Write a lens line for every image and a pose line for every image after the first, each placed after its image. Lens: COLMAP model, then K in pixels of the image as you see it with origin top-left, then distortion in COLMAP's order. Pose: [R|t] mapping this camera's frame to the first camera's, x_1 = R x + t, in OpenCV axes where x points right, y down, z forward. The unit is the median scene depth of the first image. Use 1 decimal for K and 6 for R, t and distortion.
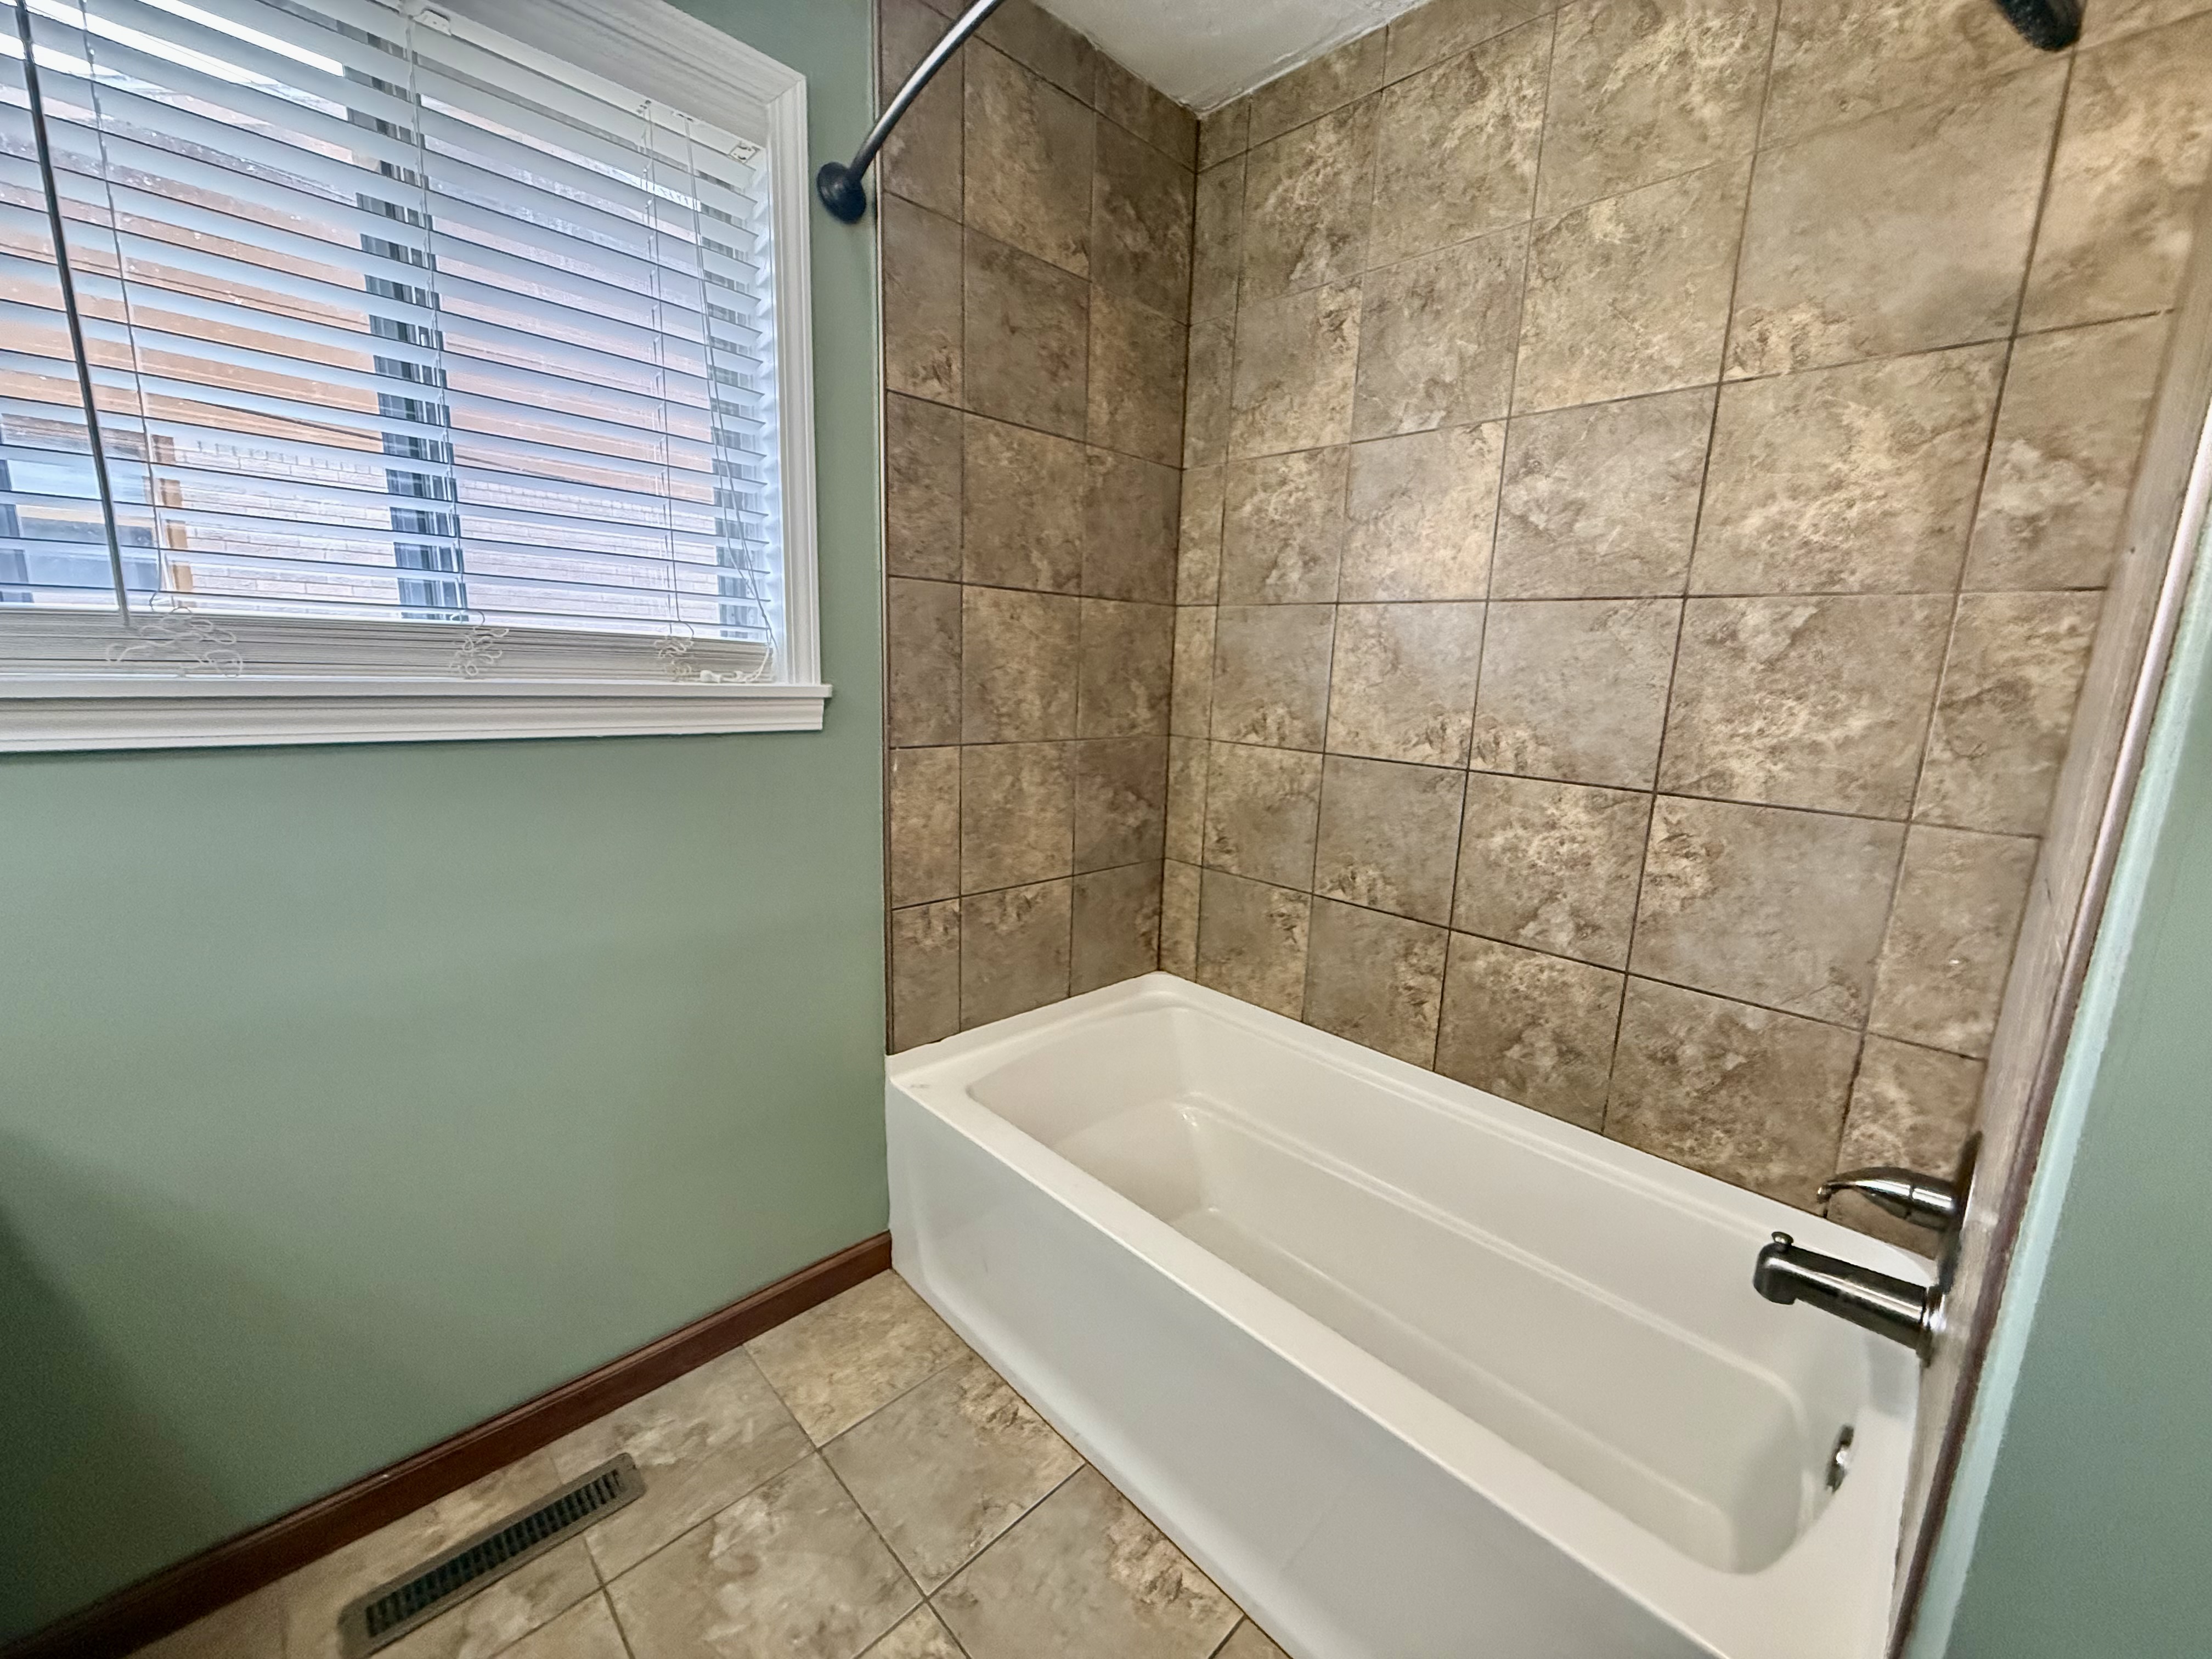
lens RADIAL K [[881.9, 0, 1096.9], [0, 881.9, 818.9], [0, 0, 1]] dist [-0.003215, -0.000052]
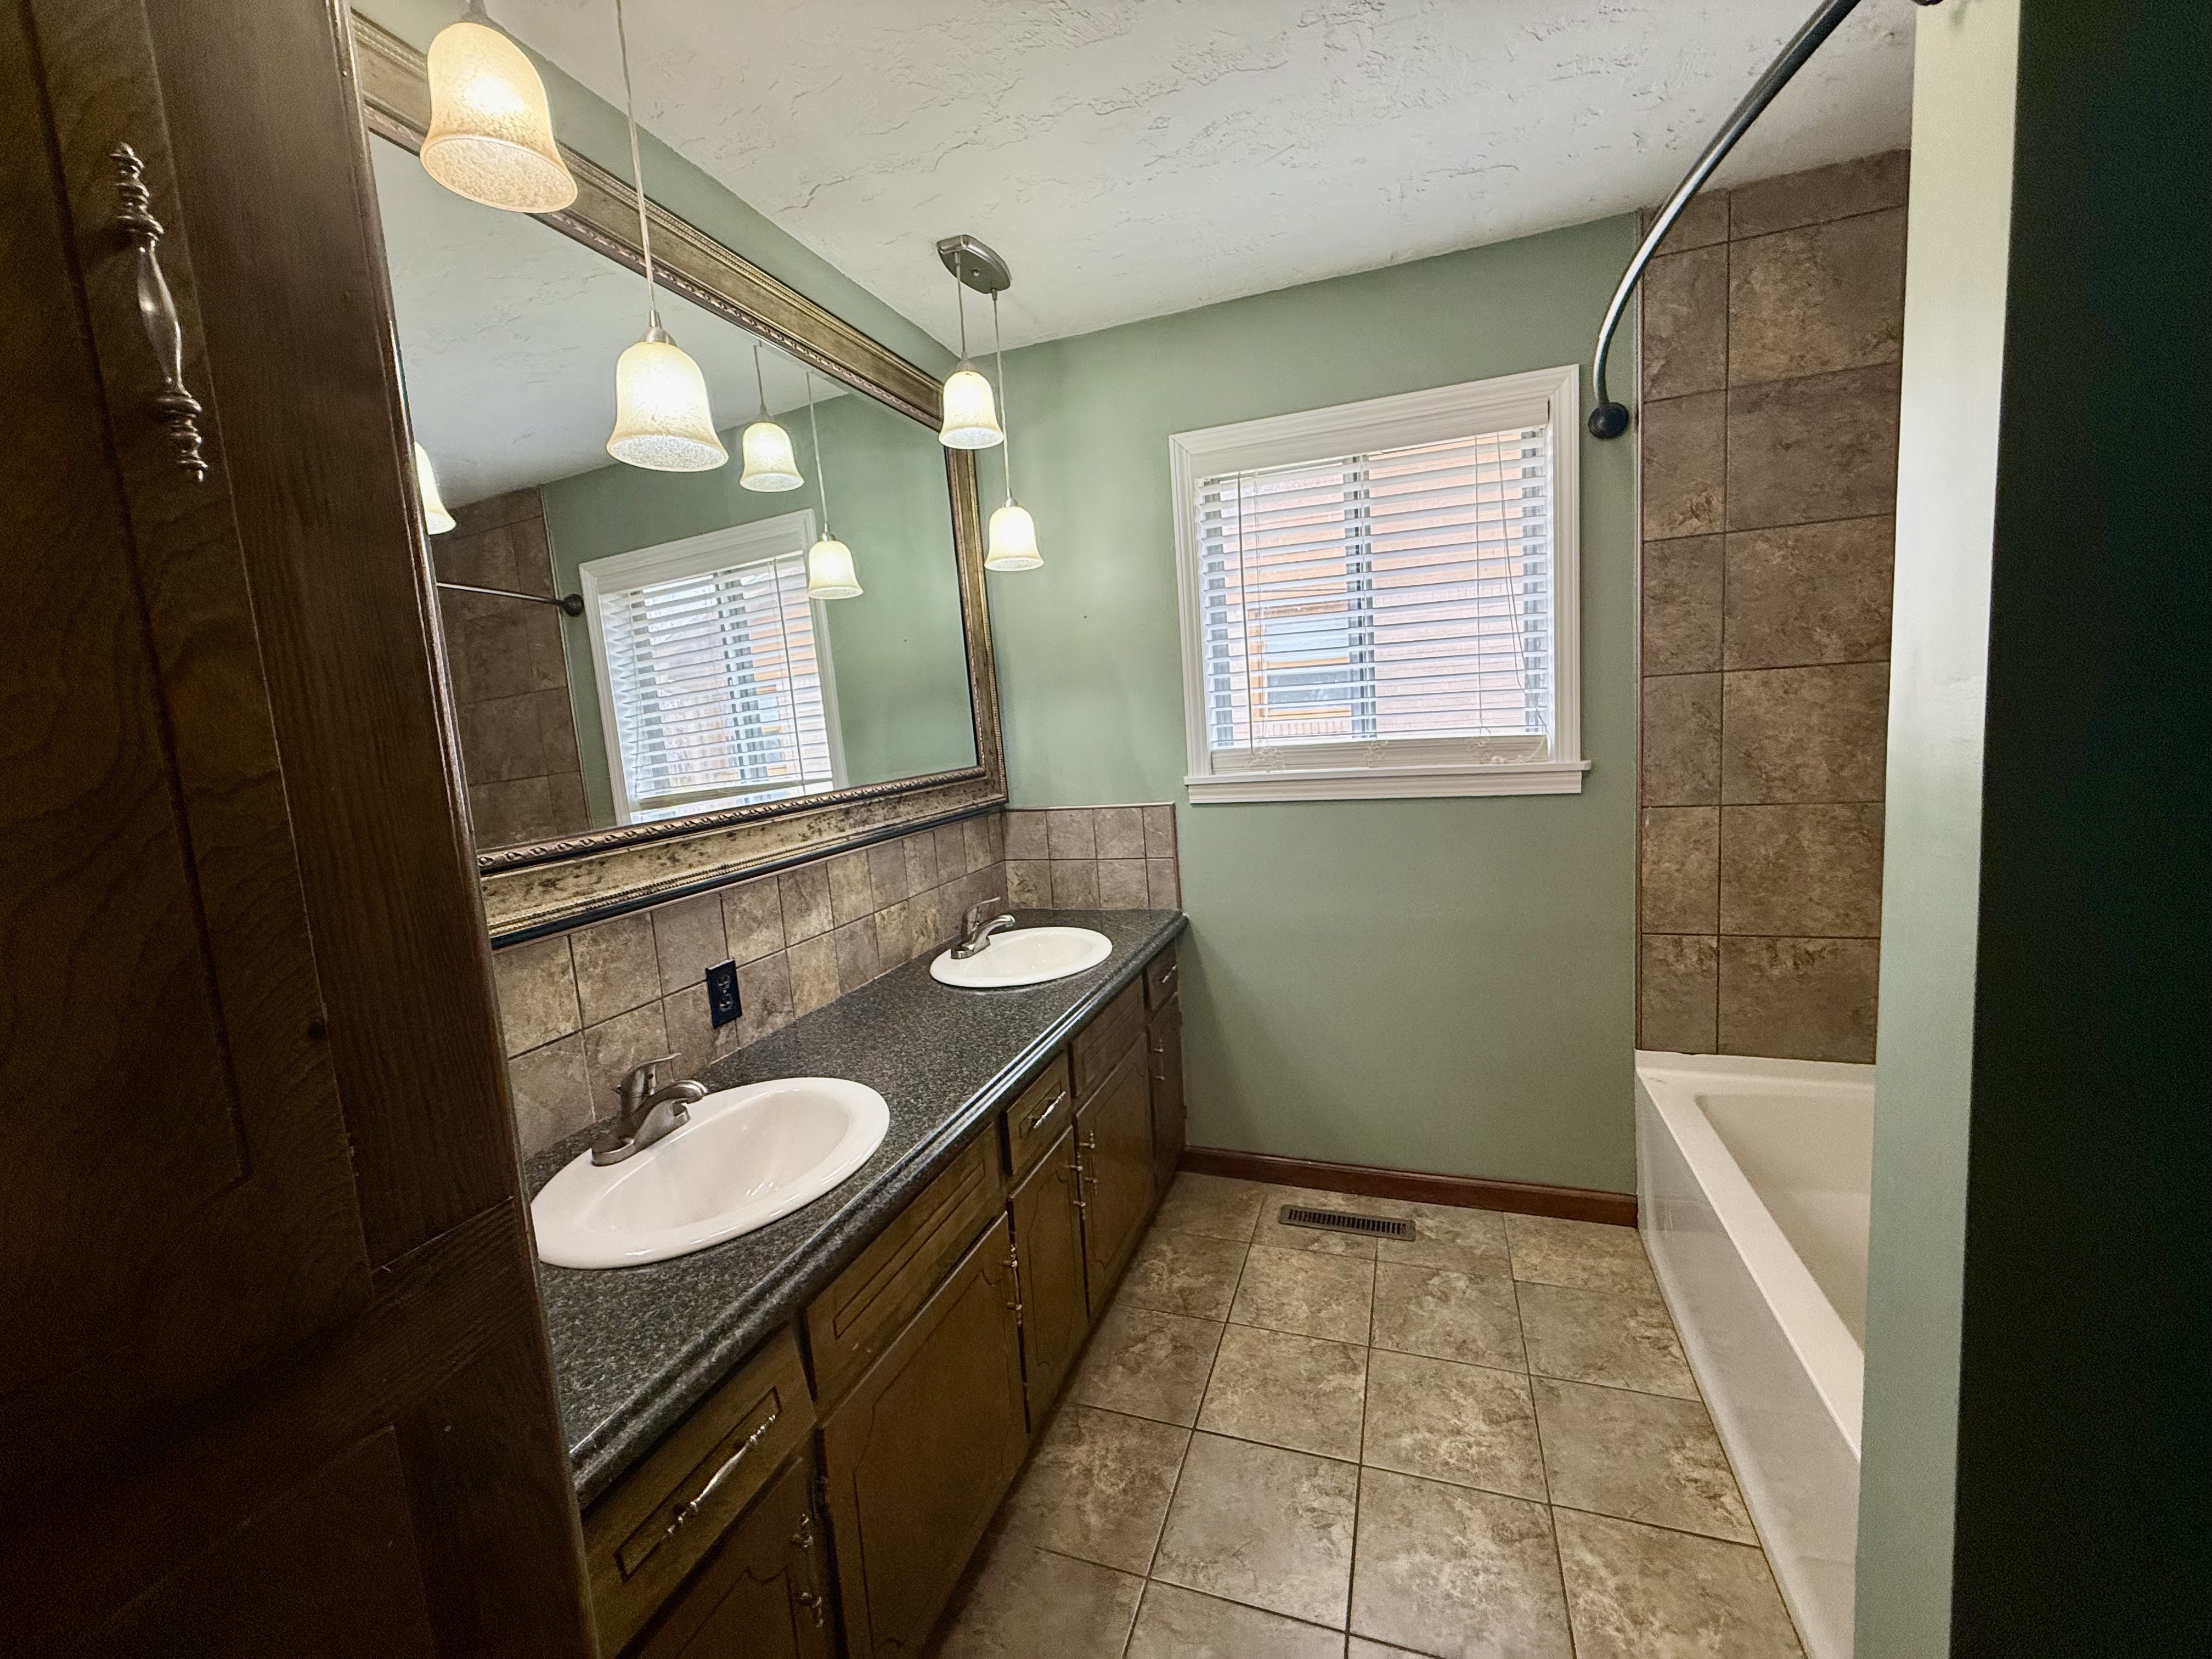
lens RADIAL K [[881.9, 0, 1112.9], [0, 881.9, 834.6], [0, 0, 1]] dist [-0.003215, -0.000052]
pose [[0.428387, 0.035134, -0.902912, 0.591220], [-0.088695, 0.996053, -0.003323, 0.033314], [0.899232, 0.081507, 0.429812, -0.251648]]
